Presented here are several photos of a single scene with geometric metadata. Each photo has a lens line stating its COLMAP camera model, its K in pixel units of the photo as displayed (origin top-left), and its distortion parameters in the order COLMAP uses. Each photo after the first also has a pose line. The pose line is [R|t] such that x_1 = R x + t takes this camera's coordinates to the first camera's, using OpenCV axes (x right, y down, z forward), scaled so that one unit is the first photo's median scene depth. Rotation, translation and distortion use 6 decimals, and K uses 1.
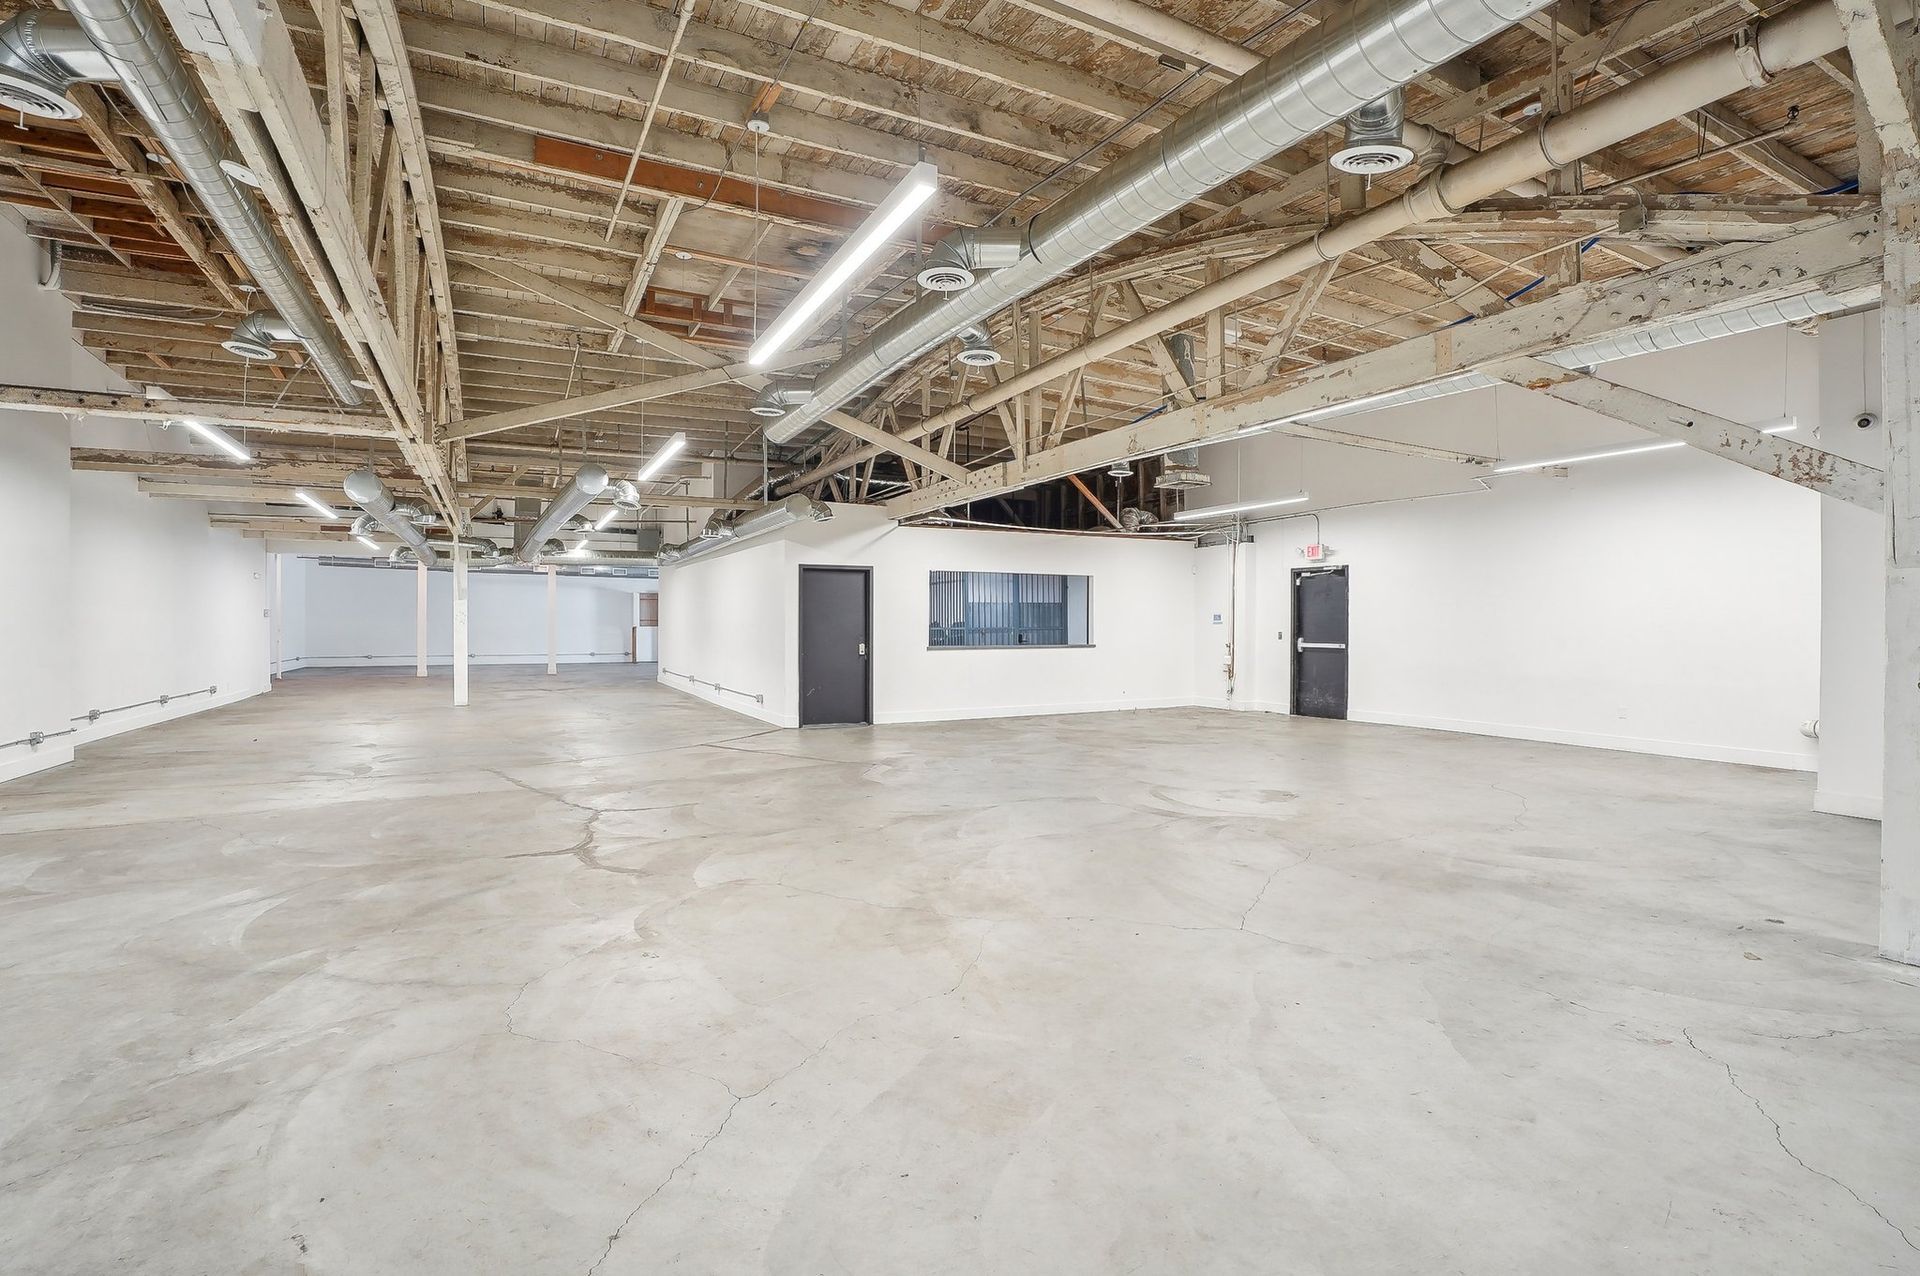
lens RADIAL K [[898.4, 0, 963.4], [0, 898.4, 635.0], [0, 0, 1]] dist [-0.069214, 0.017116]
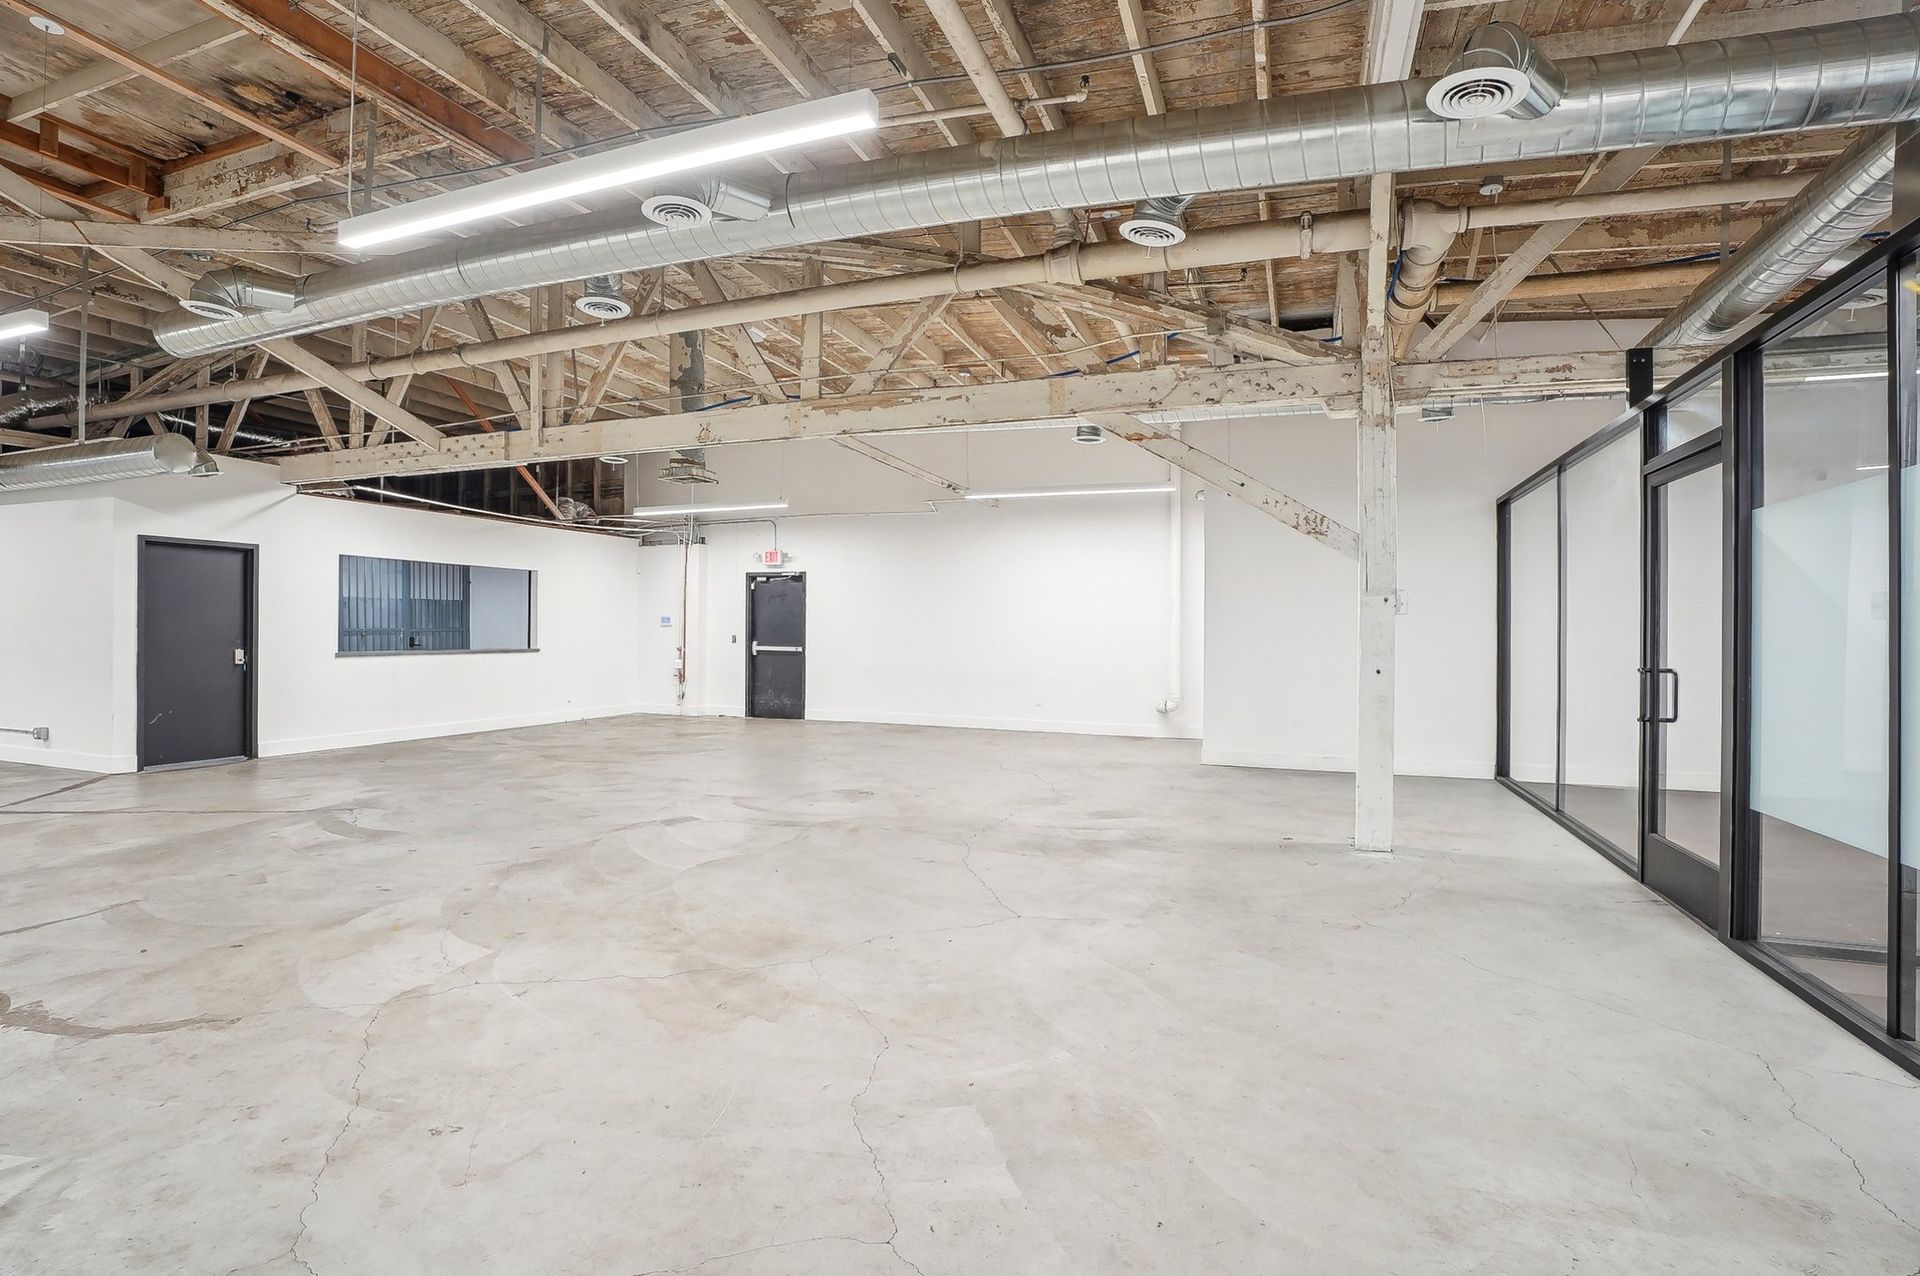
lens RADIAL K [[898.4, 0, 977.8], [0, 898.4, 639.3], [0, 0, 1]] dist [-0.069214, 0.017116]
pose [[0.742586, 0.000923, 0.669751, -0.222857], [-0.001679, 0.999998, 0.000484, 0.000315], [-0.669749, -0.001484, 0.742586, 0.121792]]
